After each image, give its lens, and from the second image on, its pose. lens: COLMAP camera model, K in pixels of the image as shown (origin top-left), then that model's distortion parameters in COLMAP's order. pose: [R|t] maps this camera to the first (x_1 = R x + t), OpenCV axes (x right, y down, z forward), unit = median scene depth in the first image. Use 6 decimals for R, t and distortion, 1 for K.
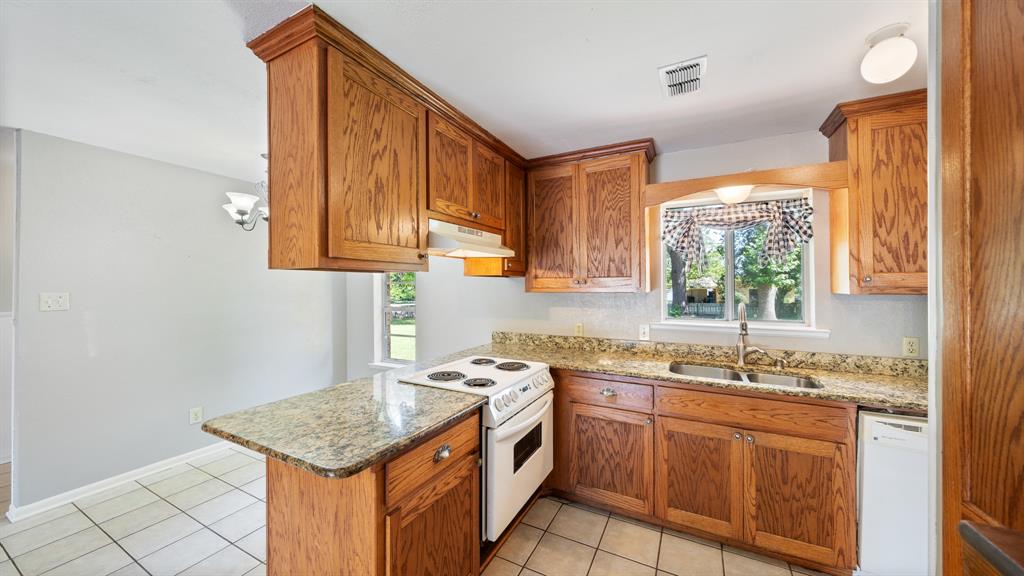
lens RADIAL K [[355.0, 0, 510.4], [0, 355.0, 284.9], [0, 0, 1]] dist [-0.001858, -0.000061]
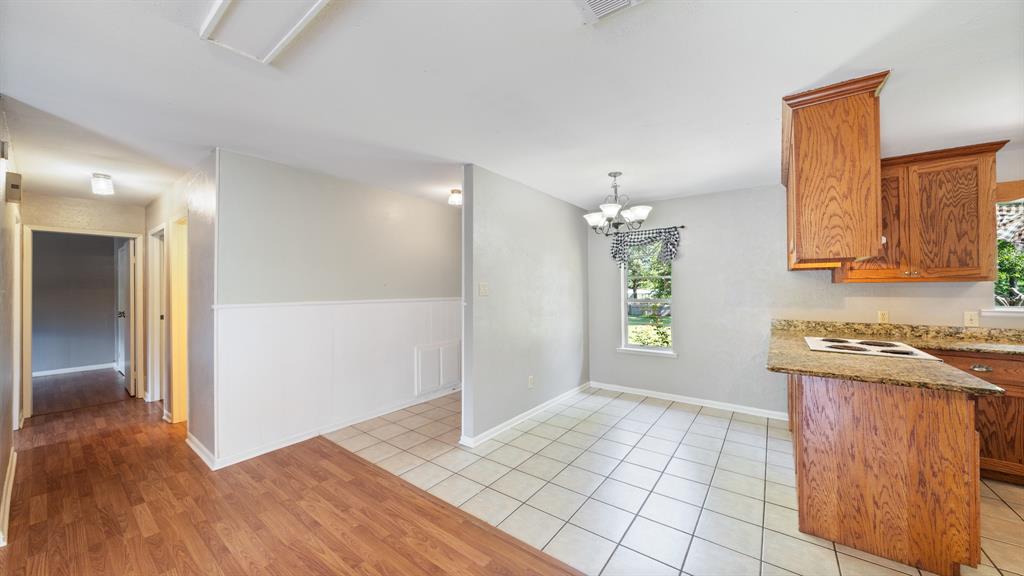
lens RADIAL K [[355.0, 0, 512.6], [0, 355.0, 286.5], [0, 0, 1]] dist [-0.001858, -0.000061]
pose [[0.986638, -0.002939, -0.162900, -0.863798], [0.002782, 0.999995, -0.001191, 0.033518], [0.162903, 0.000722, 0.986642, -0.301155]]
